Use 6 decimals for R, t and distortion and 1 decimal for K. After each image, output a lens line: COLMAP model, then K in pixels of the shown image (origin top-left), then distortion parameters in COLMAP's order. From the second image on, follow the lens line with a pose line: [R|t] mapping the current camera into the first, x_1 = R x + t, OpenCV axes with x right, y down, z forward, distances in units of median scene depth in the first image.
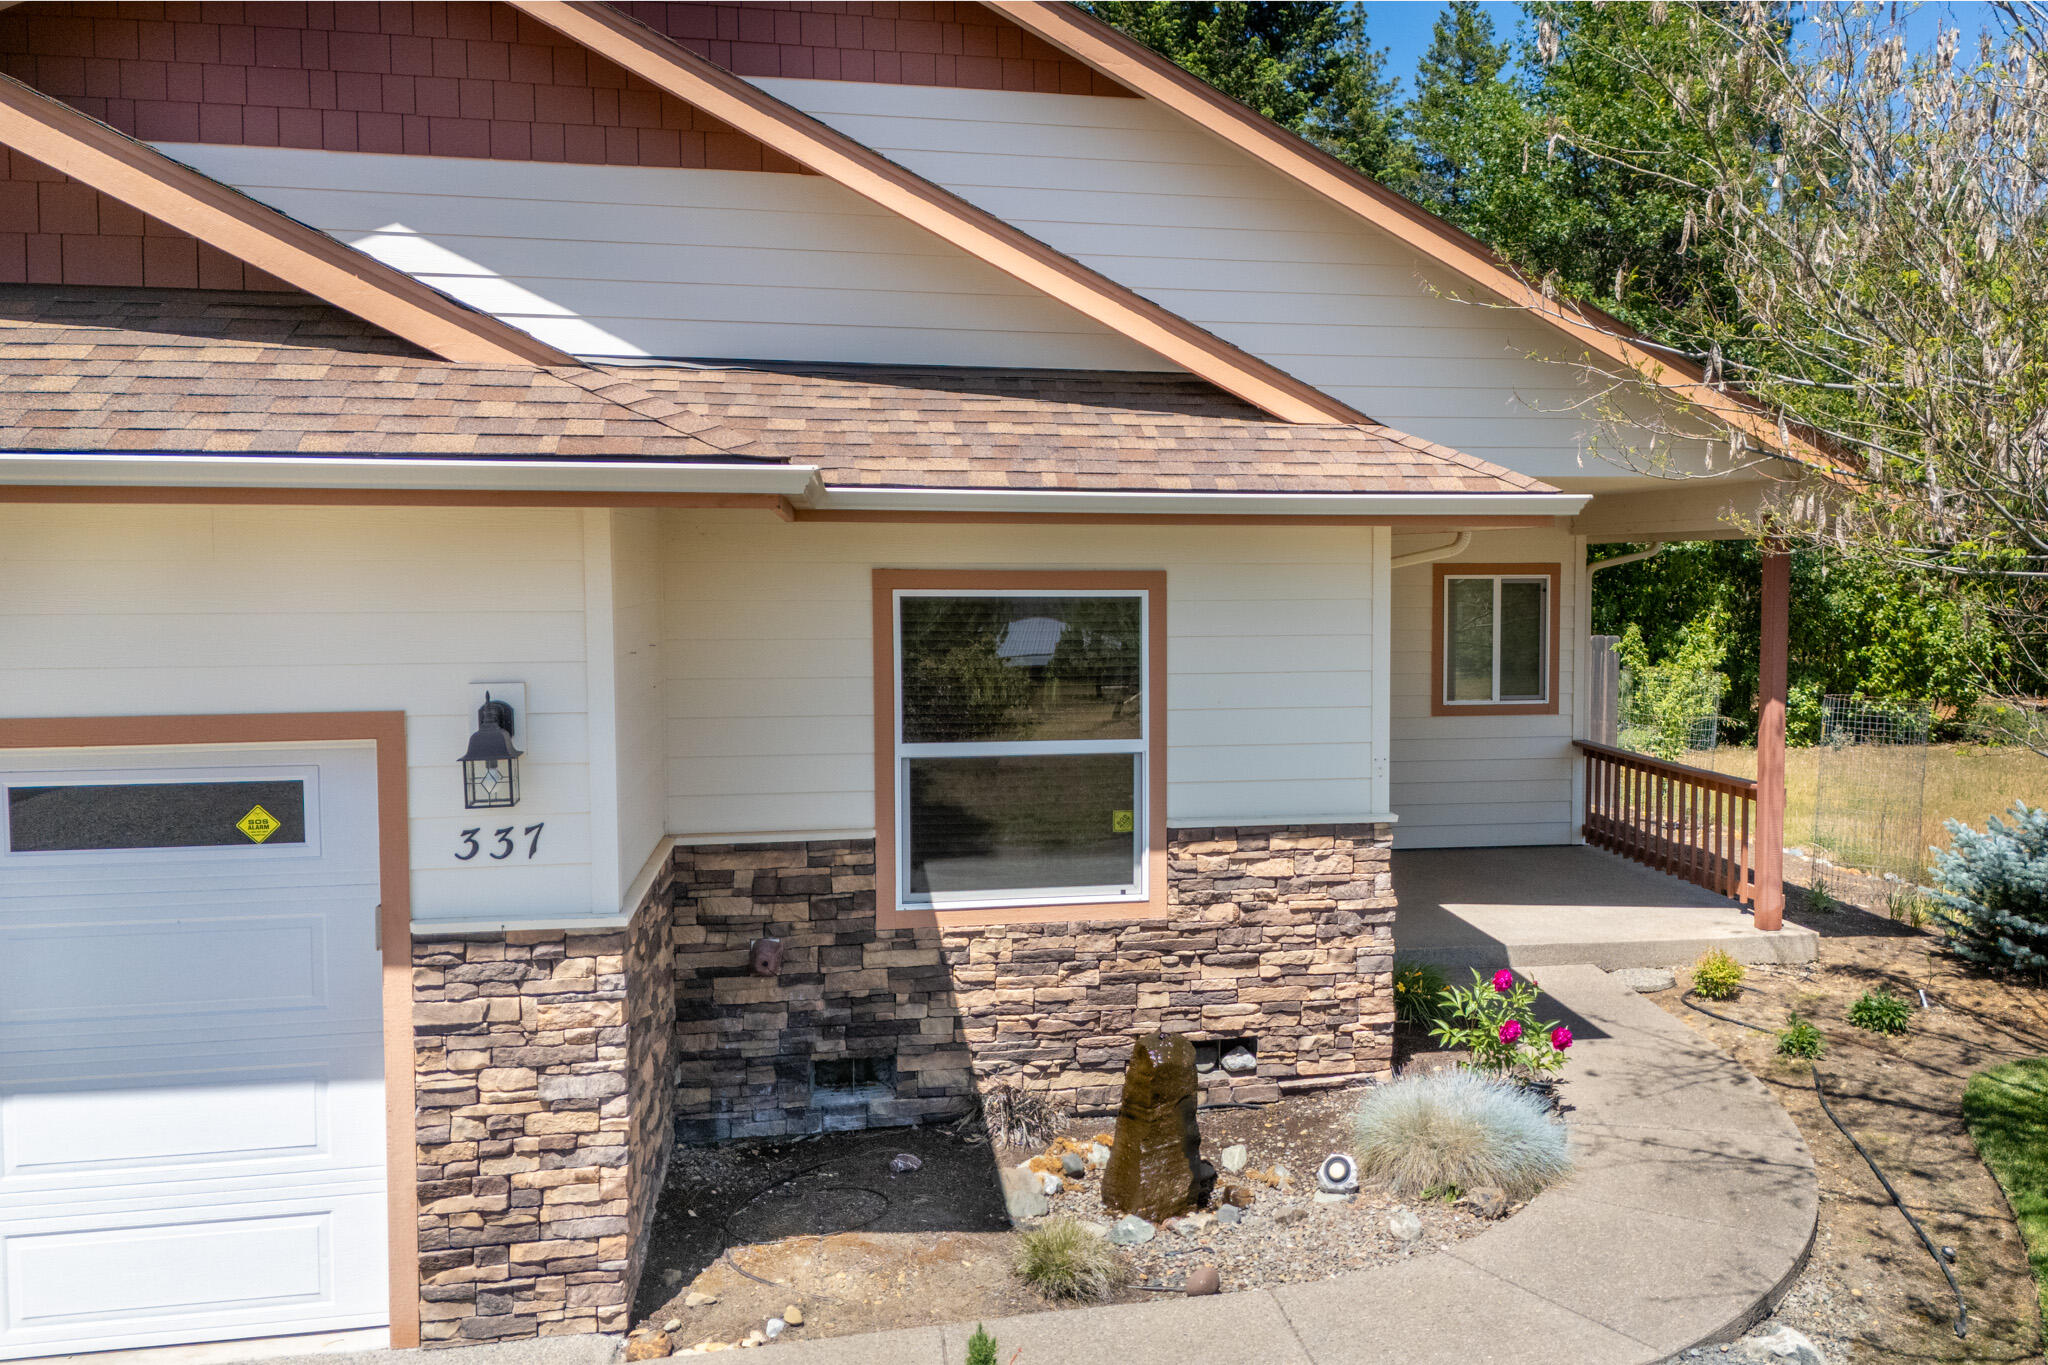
lens RADIAL K [[1843.3, 0, 1229.1], [0, 1843.3, 683.0], [0, 0, 1]] dist [0.101921, -0.130164]
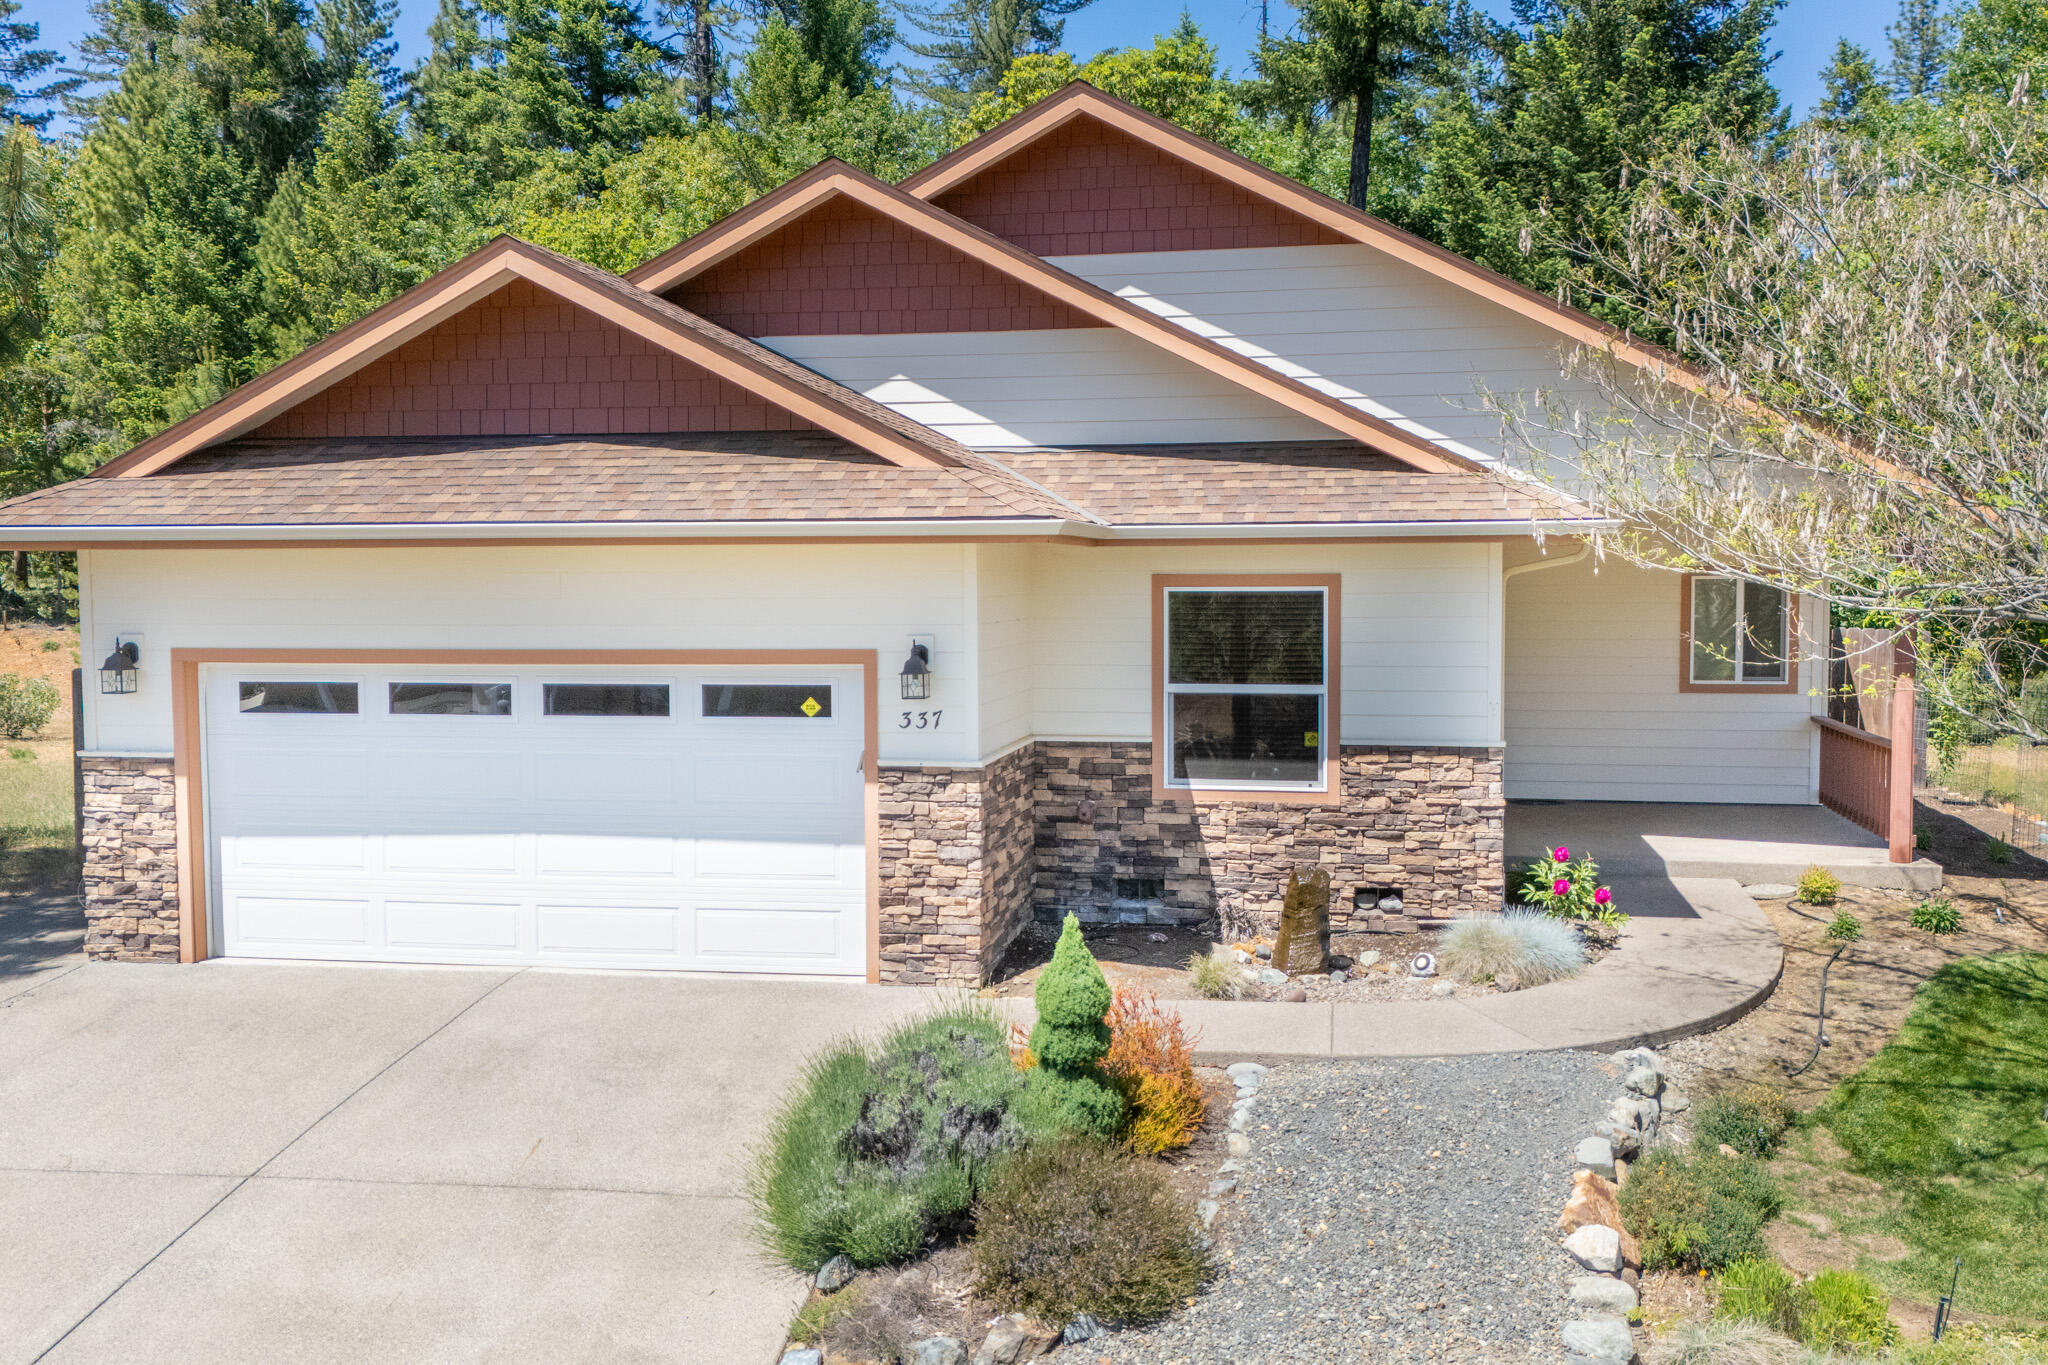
lens RADIAL K [[1843.3, 0, 1022.7], [0, 1843.3, 674.4], [0, 0, 1]] dist [0.101921, -0.130164]
pose [[0.922085, 0.017709, -0.386582, 0.321387], [-0.020701, 0.999779, -0.003577, 0.033314], [0.386433, 0.011301, 0.922248, -0.514742]]
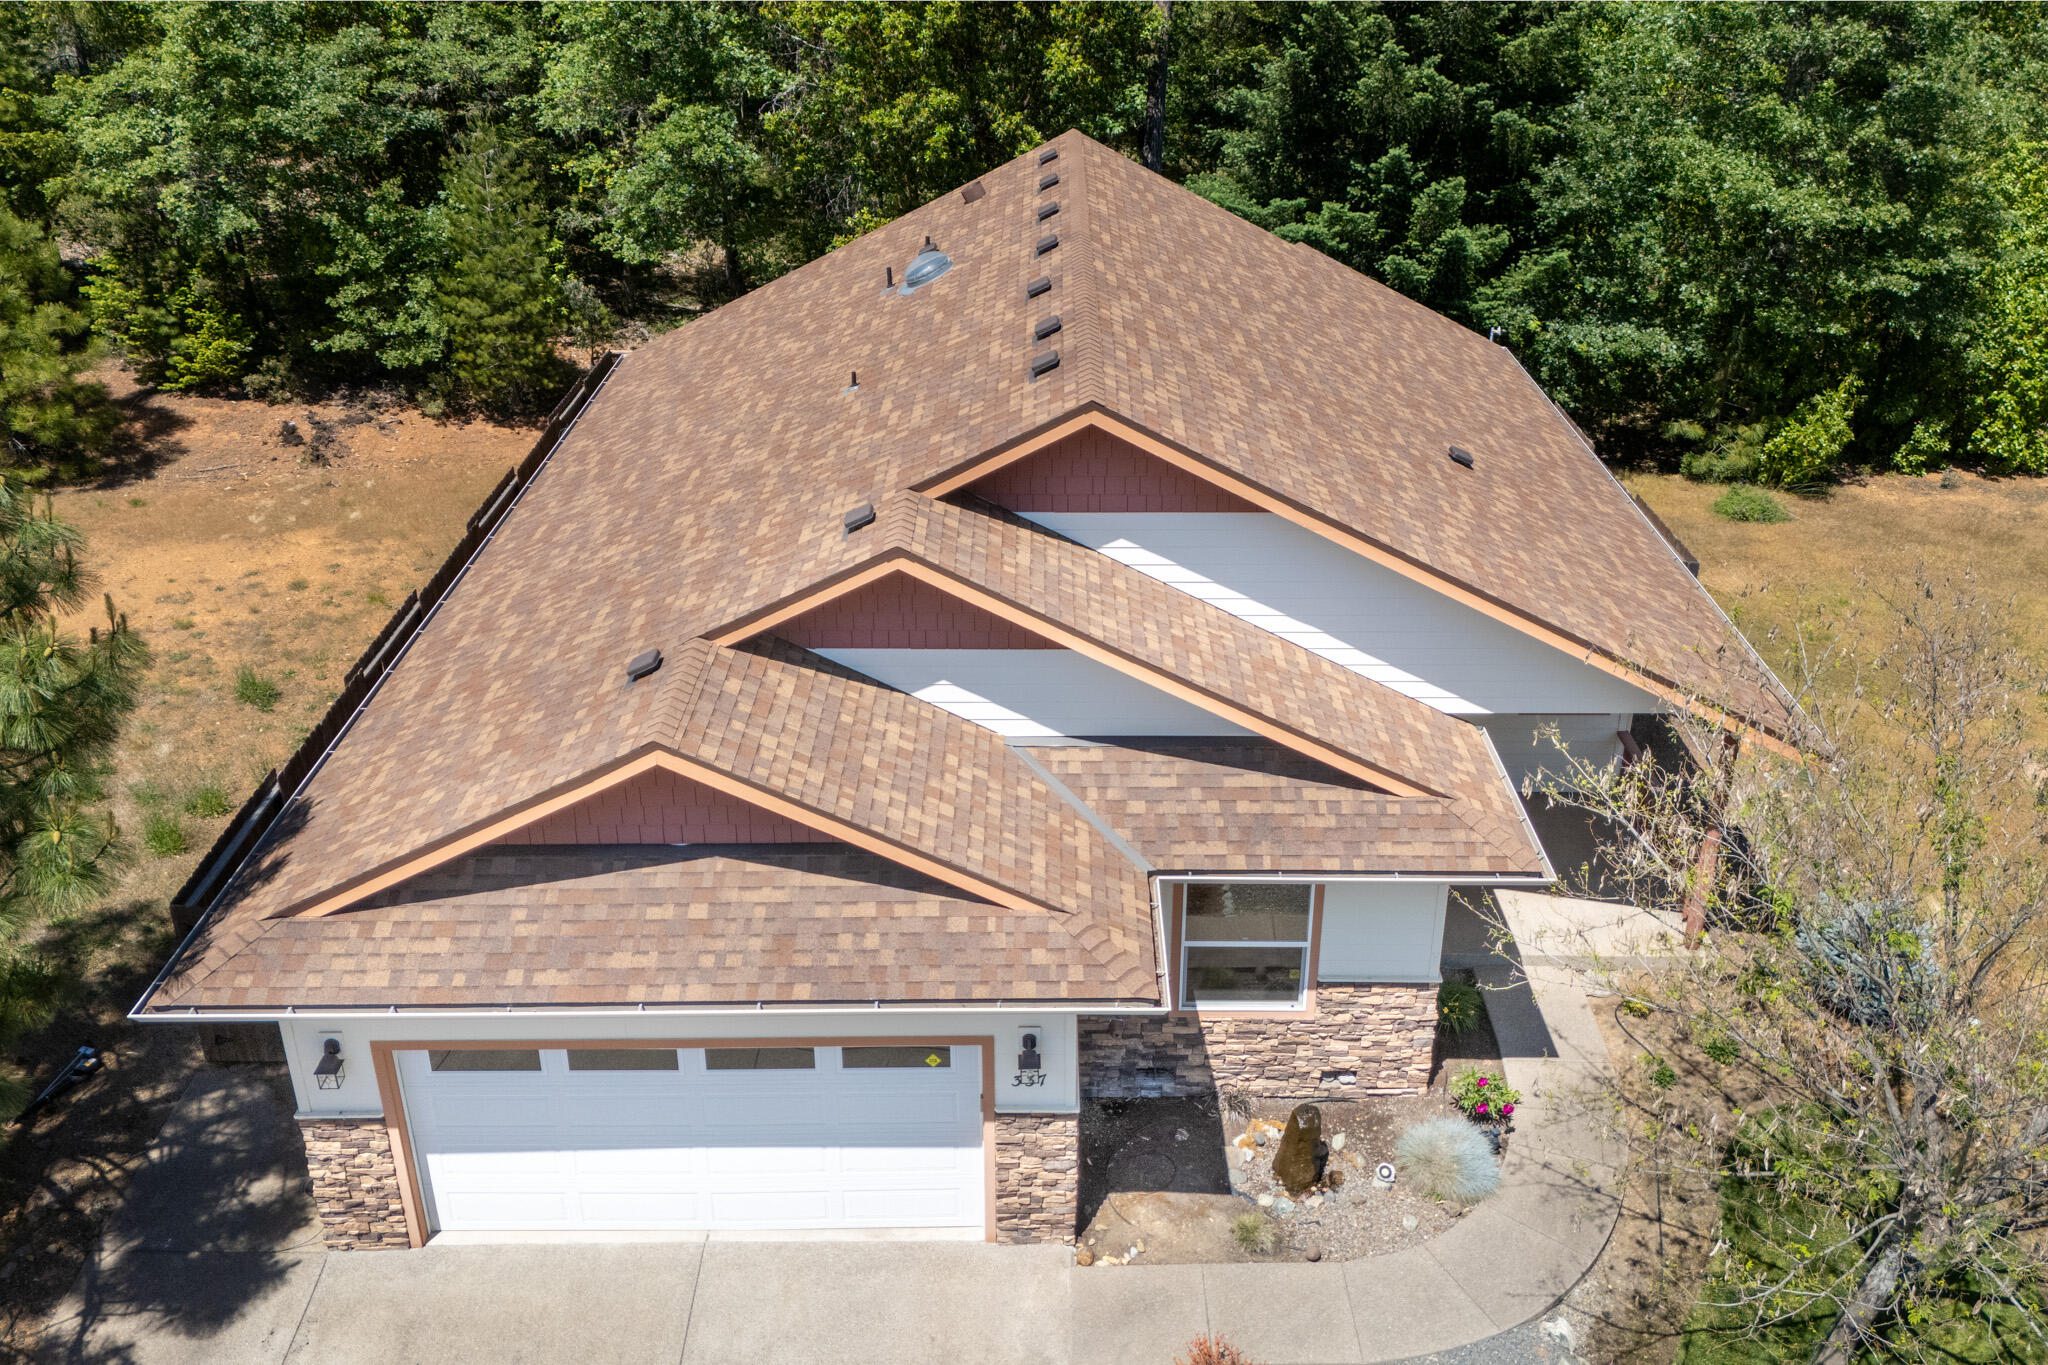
lens RADIAL K [[1843.3, 0, 1054.6], [0, 1843.3, 713.3], [0, 0, 1]] dist [0.101921, -0.130164]
pose [[0.979449, 0.096139, -0.177305, 0.014029], [-0.017072, 0.915449, 0.402072, -0.990354], [0.200969, -0.390782, 0.898277, -0.719310]]
